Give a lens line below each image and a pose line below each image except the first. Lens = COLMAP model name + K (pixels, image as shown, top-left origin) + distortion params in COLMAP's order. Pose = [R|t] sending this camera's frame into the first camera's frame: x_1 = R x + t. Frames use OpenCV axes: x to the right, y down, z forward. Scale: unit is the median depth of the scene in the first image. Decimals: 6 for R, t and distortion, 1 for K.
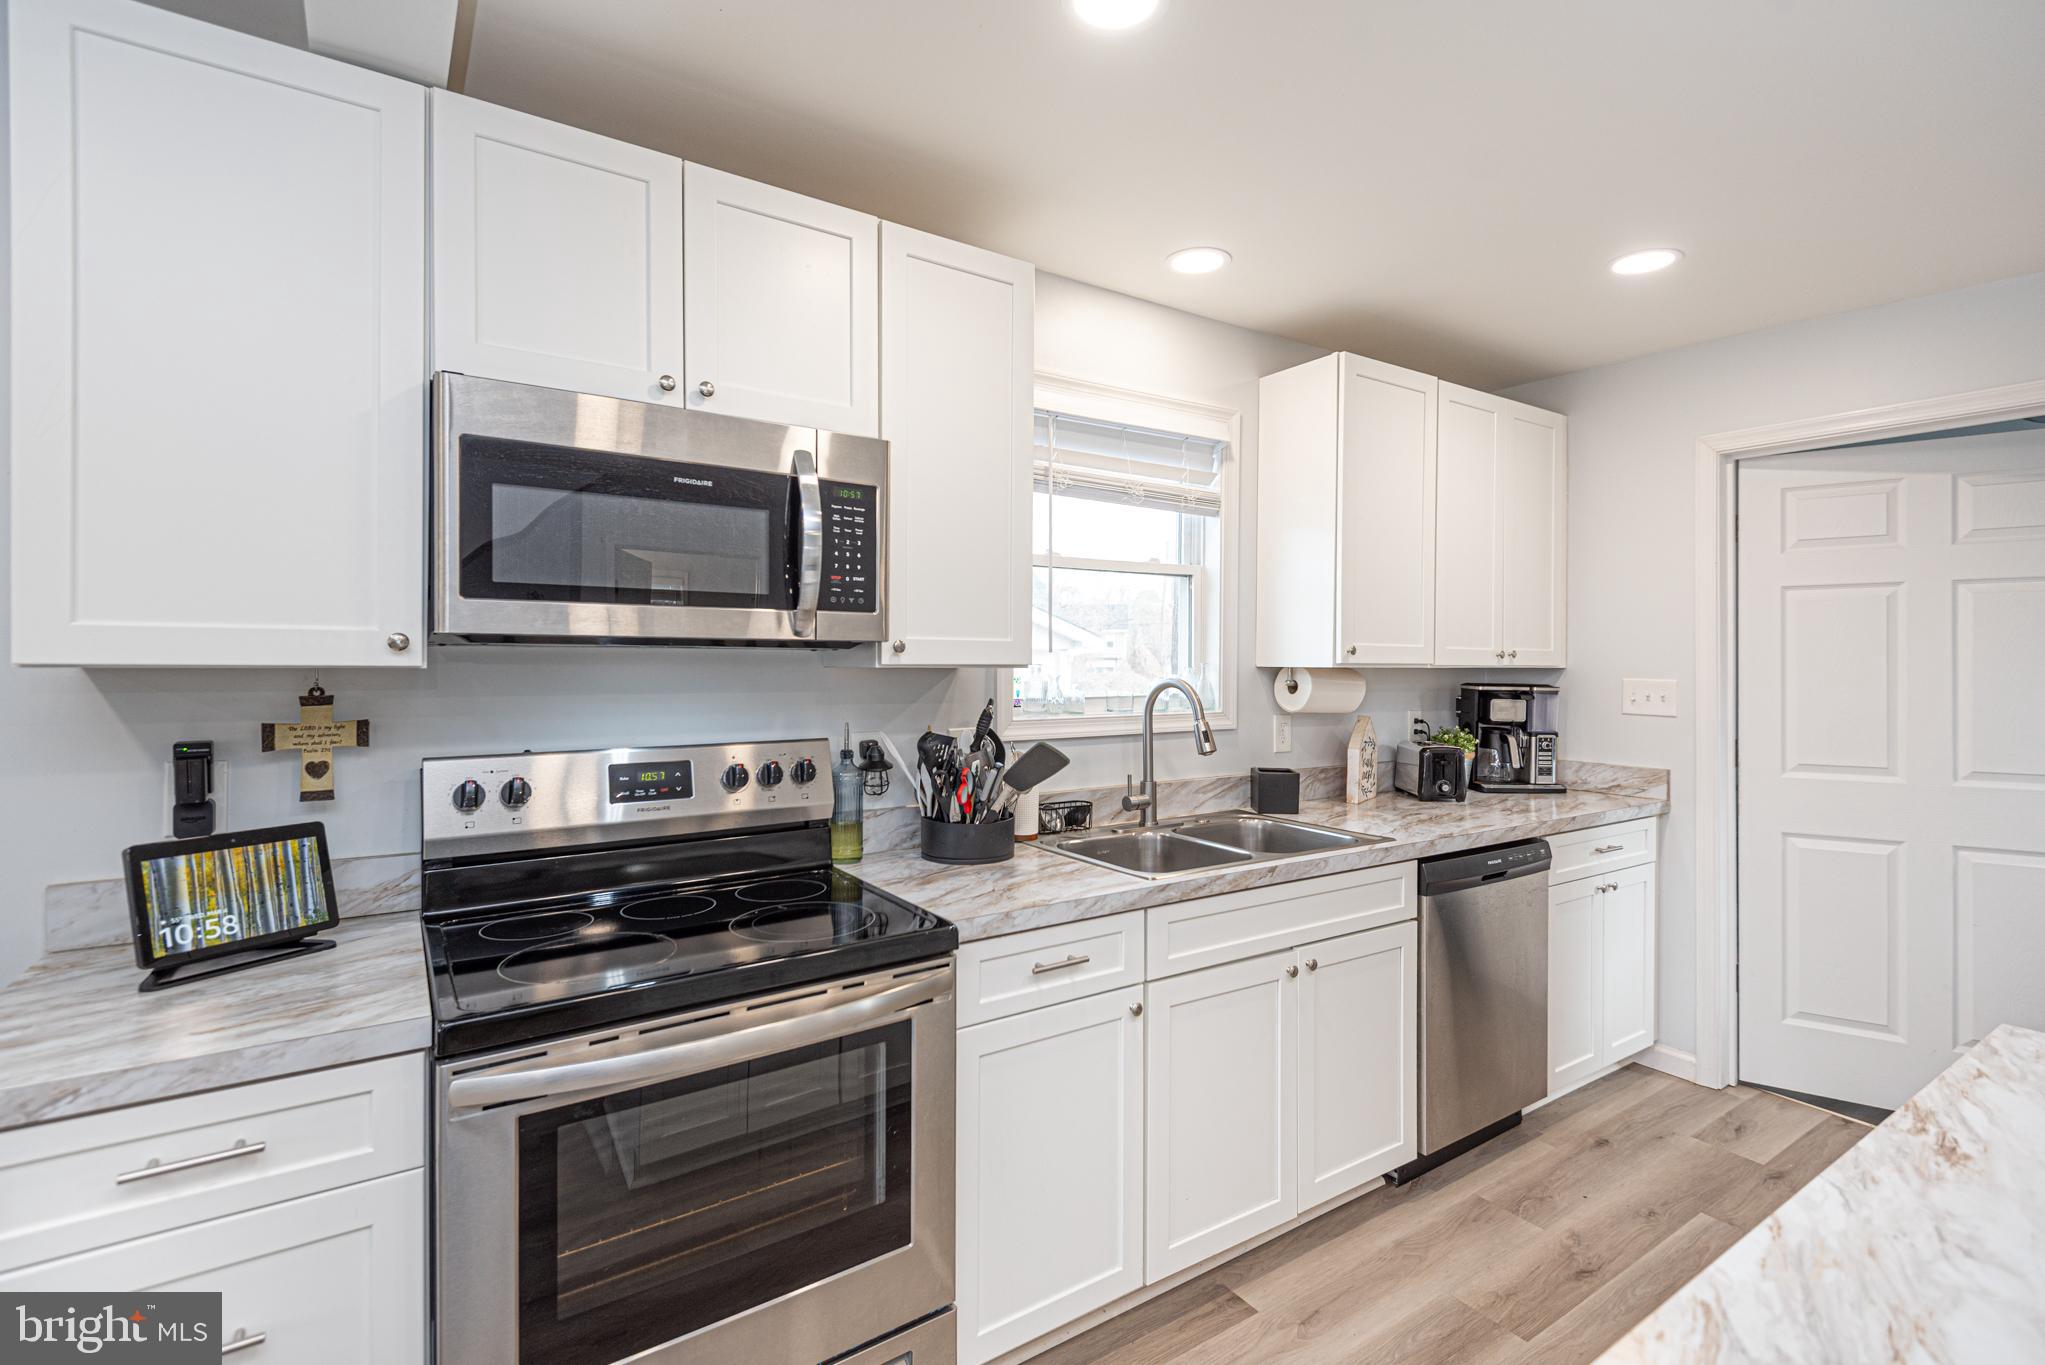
lens RADIAL K [[929.0, 0, 1010.3], [0, 929.0, 672.2], [0, 0, 1]] dist [0.024672, -0.012042]
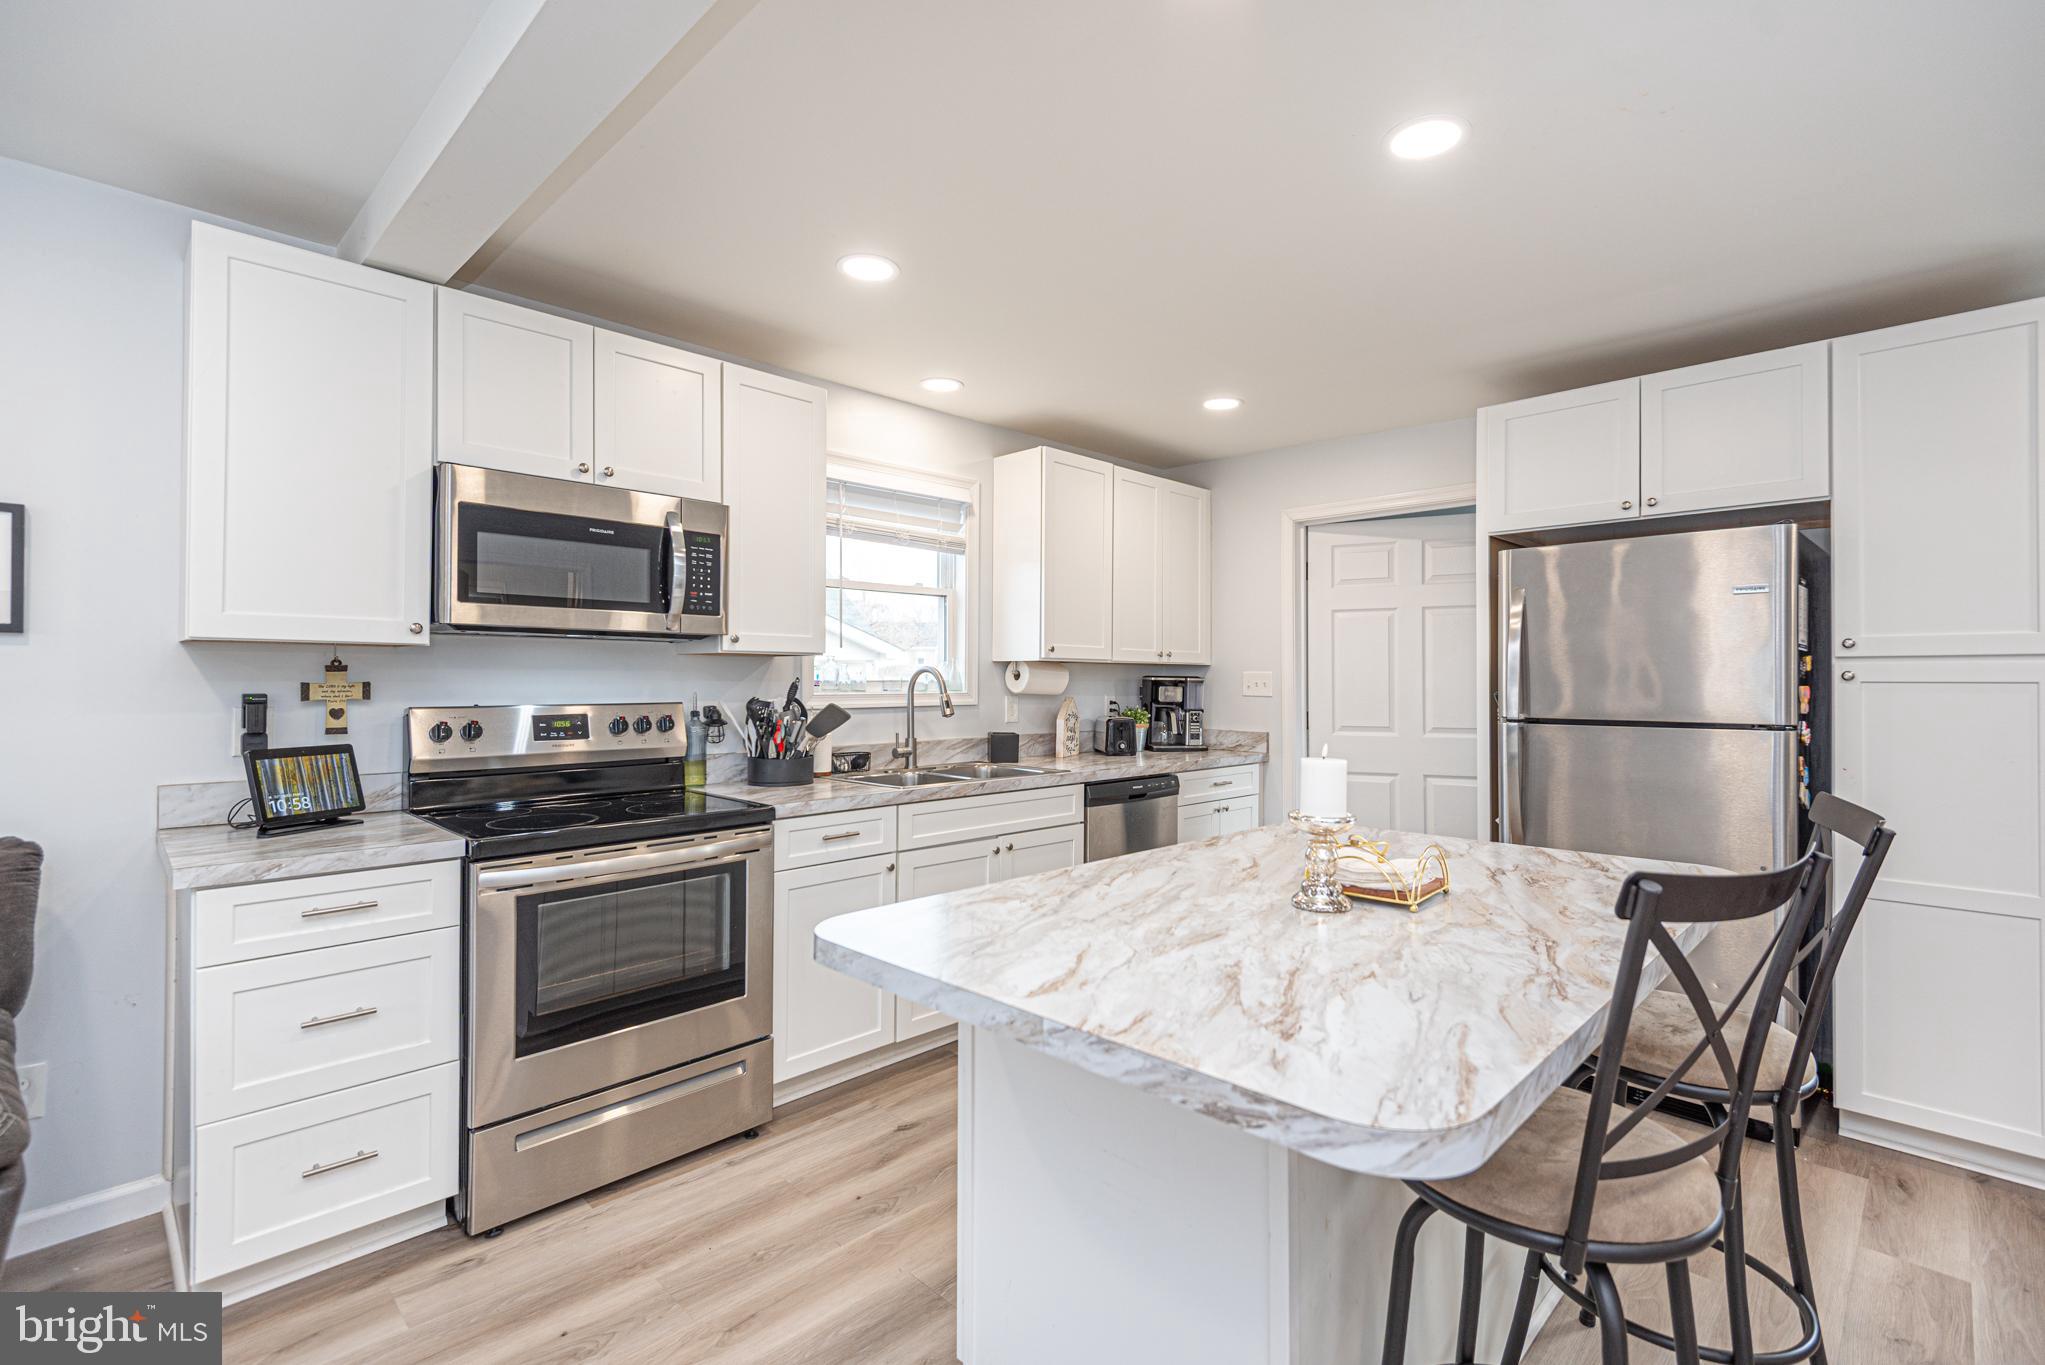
lens RADIAL K [[929.0, 0, 1021.2], [0, 929.0, 674.0], [0, 0, 1]] dist [0.024672, -0.012042]
pose [[0.977891, -0.000172, 0.209114, 0.021383], [0.003931, 0.999838, -0.017559, 0.060140], [-0.209077, 0.017993, 0.977734, -0.603884]]
